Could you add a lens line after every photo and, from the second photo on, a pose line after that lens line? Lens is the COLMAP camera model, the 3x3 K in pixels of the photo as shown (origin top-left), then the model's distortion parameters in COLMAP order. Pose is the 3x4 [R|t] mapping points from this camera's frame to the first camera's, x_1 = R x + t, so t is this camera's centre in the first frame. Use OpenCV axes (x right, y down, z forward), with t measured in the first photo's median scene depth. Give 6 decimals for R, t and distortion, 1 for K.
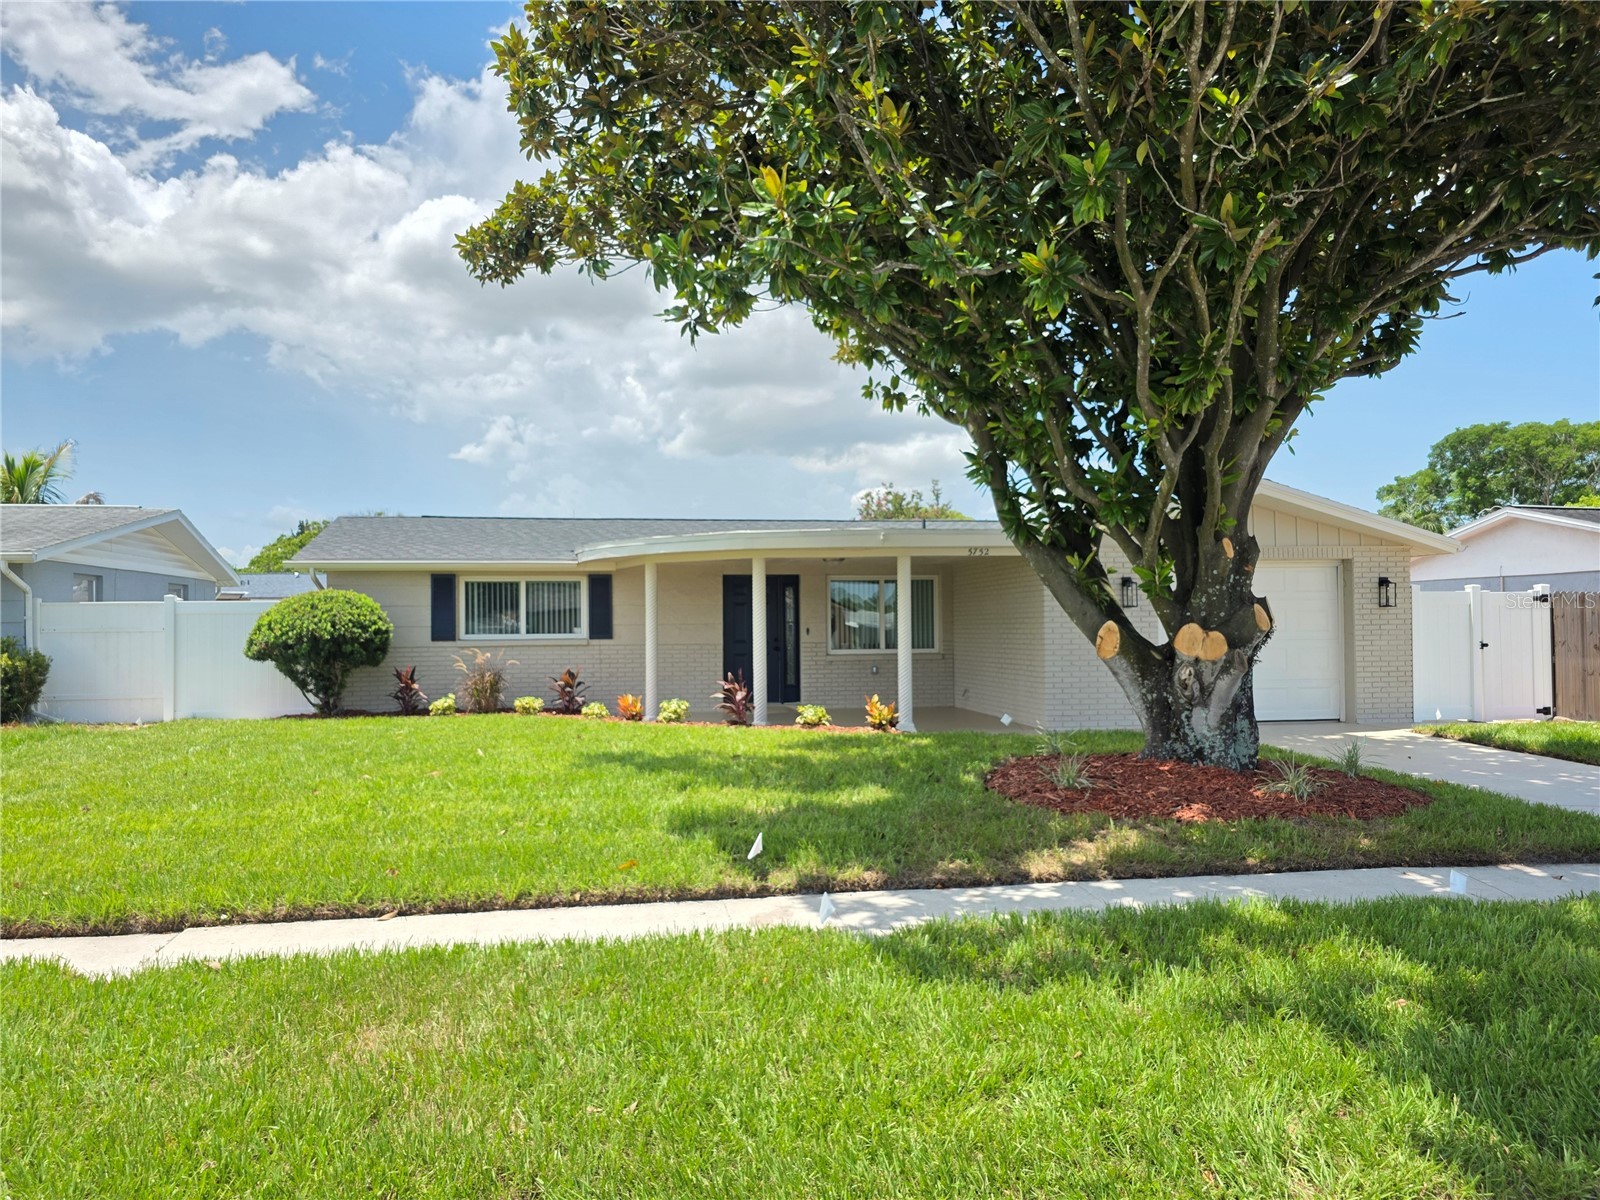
lens RADIAL K [[1088.3, 0, 800.0], [0, 1088.3, 600.0], [0, 0, 1]] dist [0.047485, -0.041911]
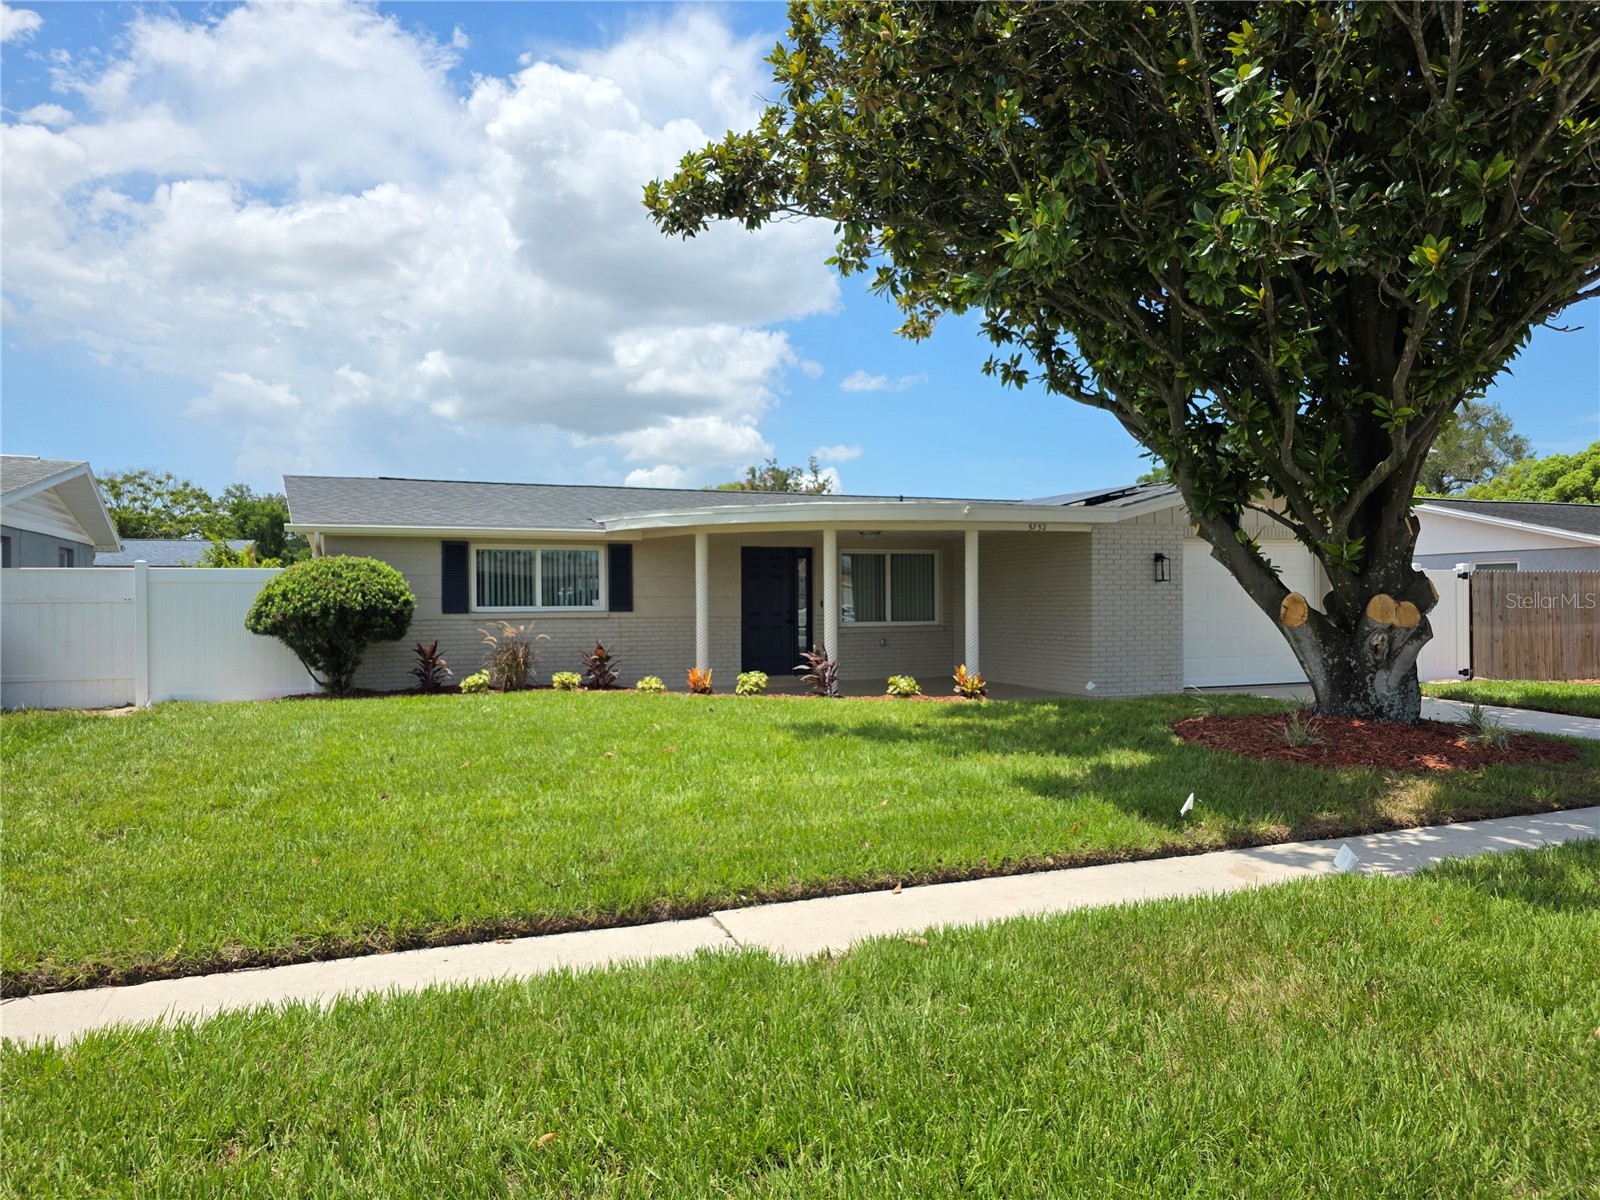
lens RADIAL K [[1088.3, 0, 800.0], [0, 1088.3, 600.0], [0, 0, 1]] dist [0.047485, -0.041911]
pose [[0.972811, 0.002232, 0.231591, -0.276835], [-0.007324, 0.999750, 0.021133, 0.004763], [-0.231486, -0.022255, 0.972584, 0.032932]]
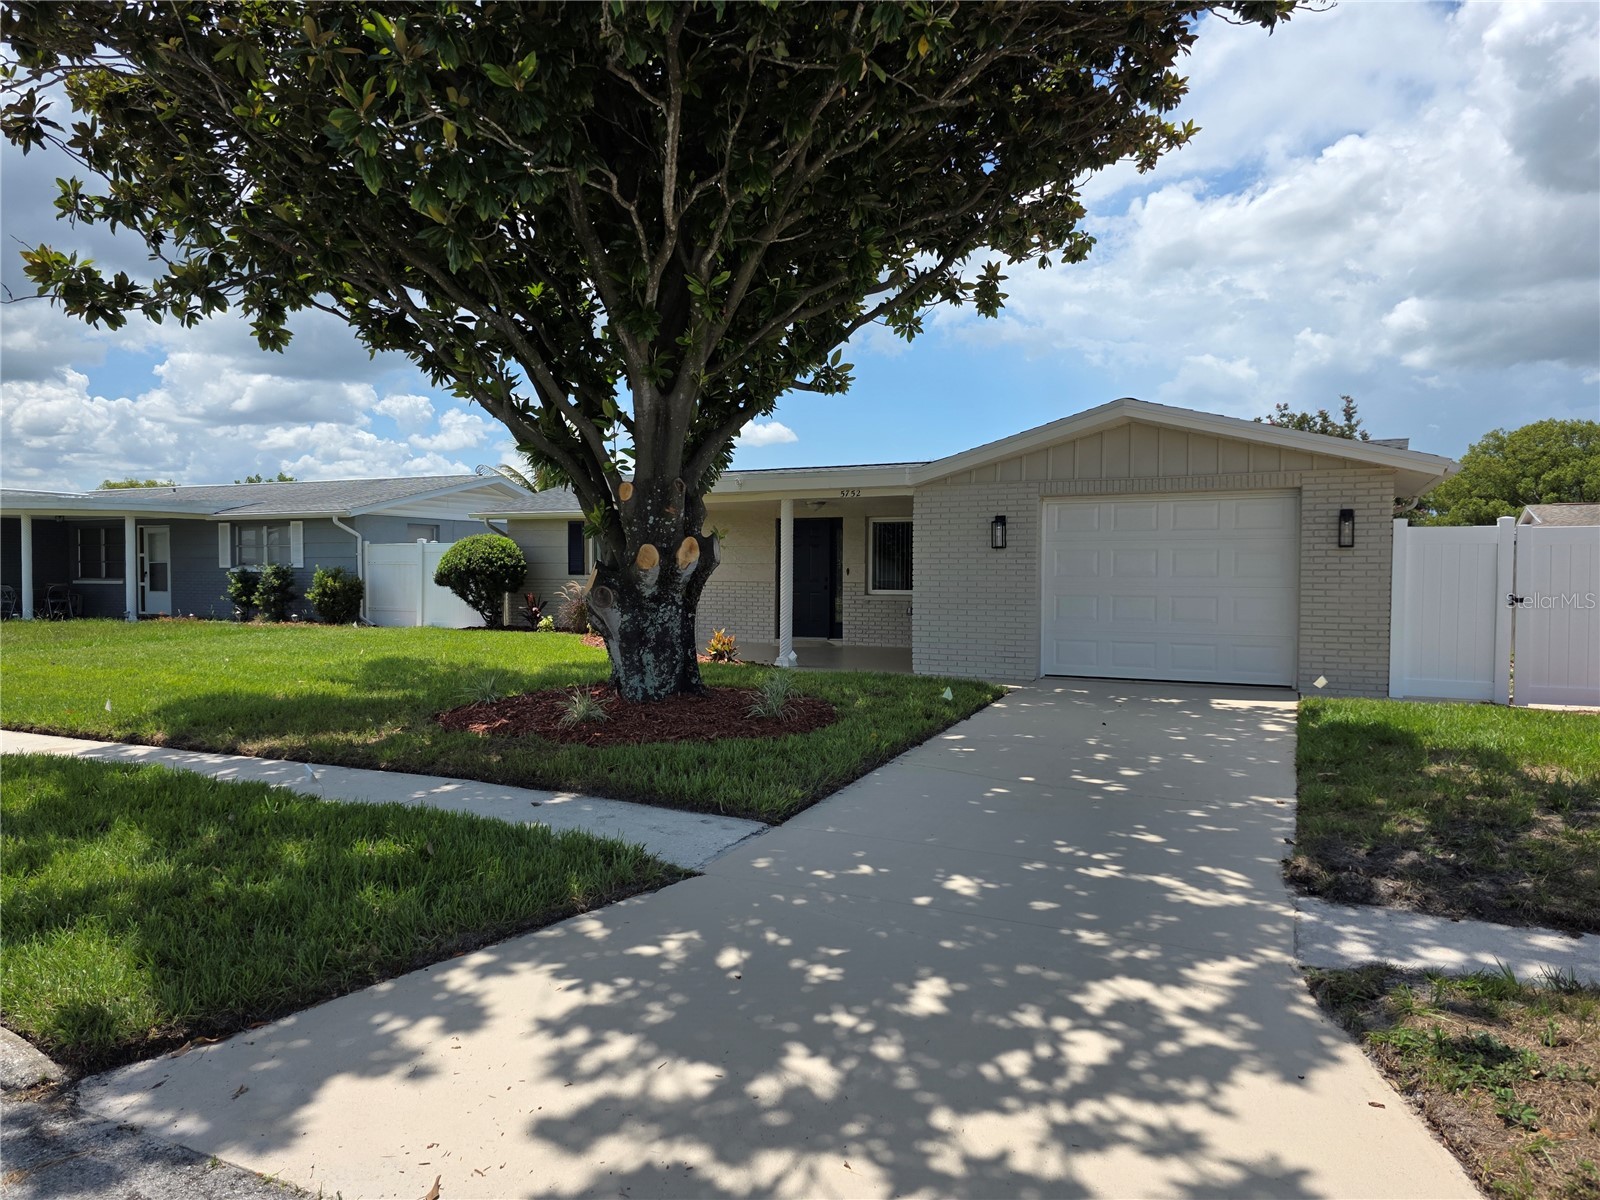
lens RADIAL K [[1053.8, 0, 800.0], [0, 1053.8, 600.0], [0, 0, 1]] dist [0.021434, -0.001480]
pose [[0.822584, 0.028621, -0.567923, 0.635016], [0.004254, 0.998395, 0.056477, -0.000844], [0.568628, -0.048873, 0.821142, 0.150761]]
